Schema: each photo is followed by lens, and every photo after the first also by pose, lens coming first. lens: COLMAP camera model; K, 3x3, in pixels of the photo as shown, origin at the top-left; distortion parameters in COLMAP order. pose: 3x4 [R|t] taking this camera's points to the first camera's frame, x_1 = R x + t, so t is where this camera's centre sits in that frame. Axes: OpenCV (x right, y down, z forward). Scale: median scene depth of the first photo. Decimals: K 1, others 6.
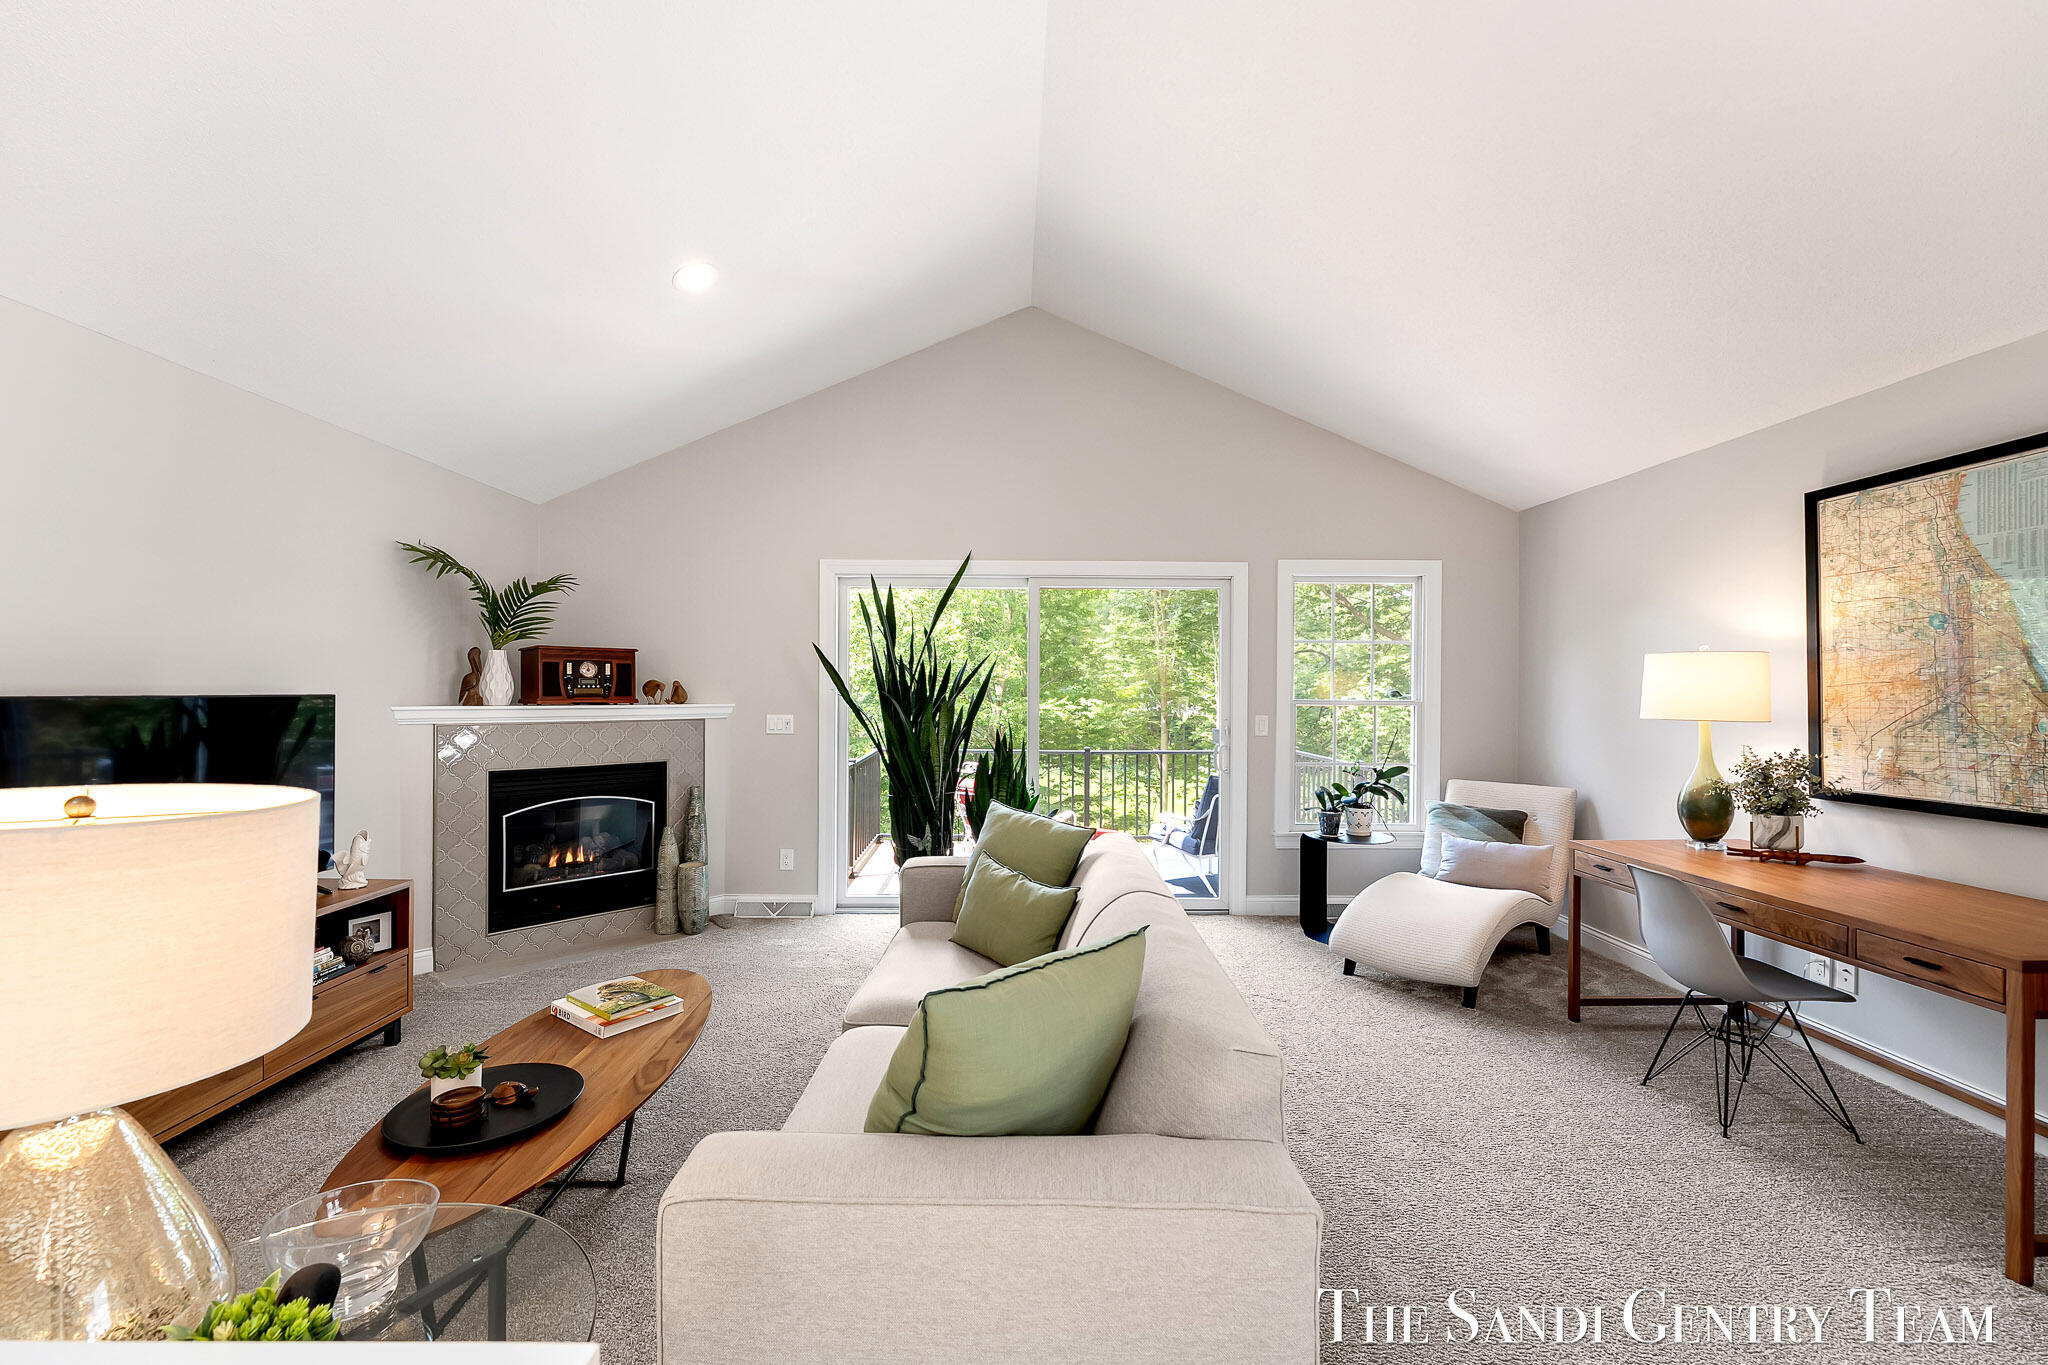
lens RADIAL K [[838.2, 0, 1015.7], [0, 838.2, 684.9], [0, 0, 1]] dist [0.001754, 0.000097]
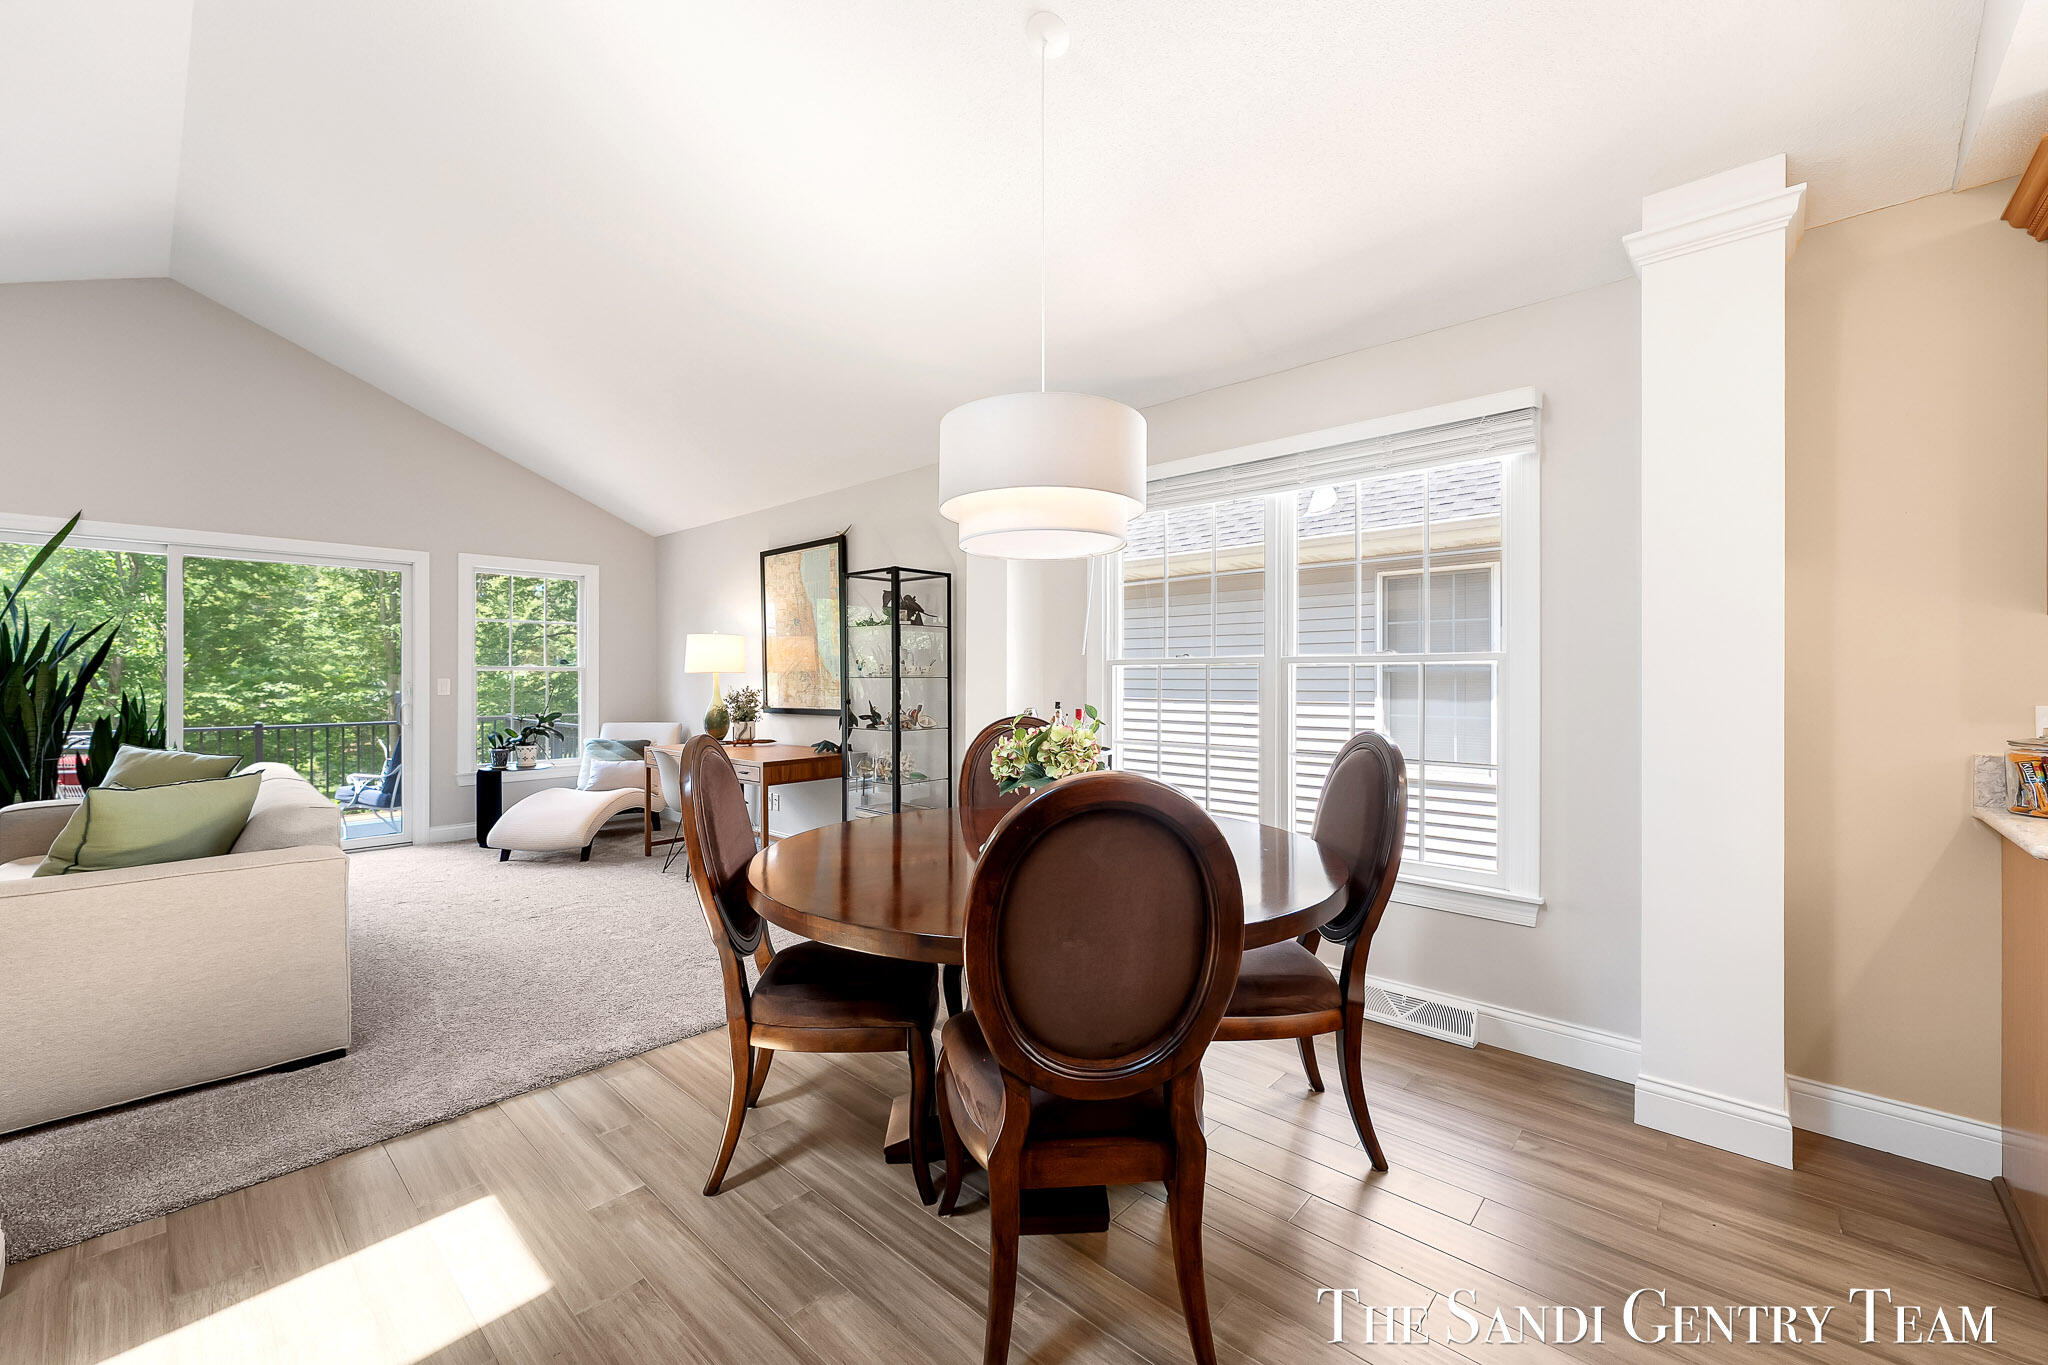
lens RADIAL K [[813.2, 0, 1024.0], [0, 813.2, 682.5], [0, 0, 1]] dist [-0.001077, -0.000507]
pose [[0.678844, -0.009339, 0.734223, -0.003693], [-0.000091, 0.999918, 0.012803, 0.030047], [-0.734283, -0.008759, 0.678787, -0.483016]]
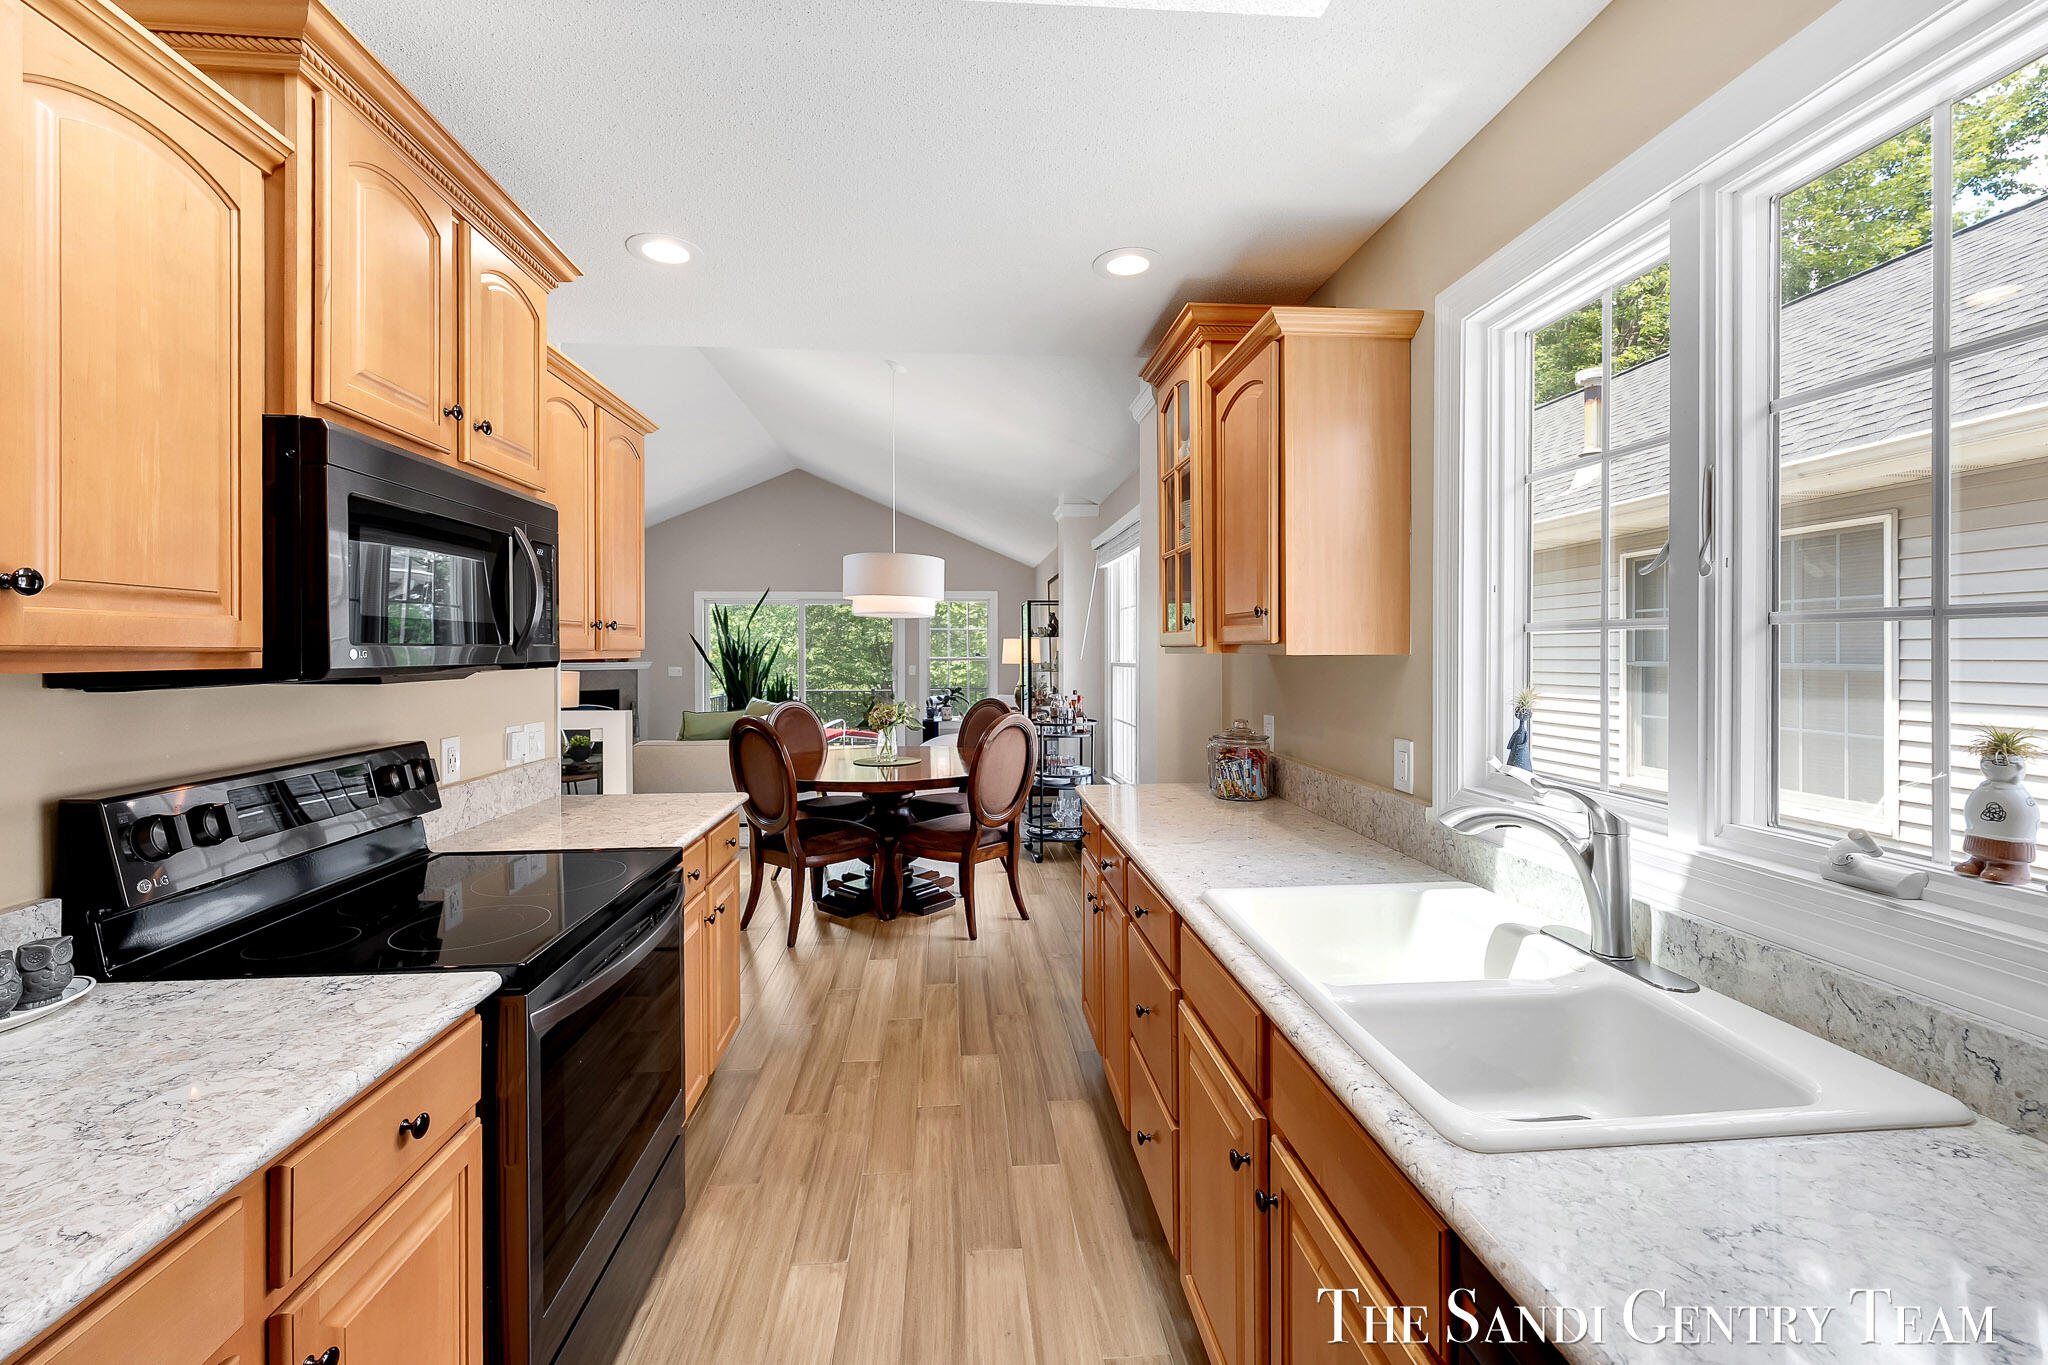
lens RADIAL K [[828.4, 0, 1016.3], [0, 828.4, 658.3], [0, 0, 1]] dist [0.000043, -0.000247]
pose [[0.997058, -0.008453, 0.076185, 0.444233], [0.007573, 0.999901, 0.011828, -0.004447], [-0.076277, -0.011216, 0.997024, -1.216525]]
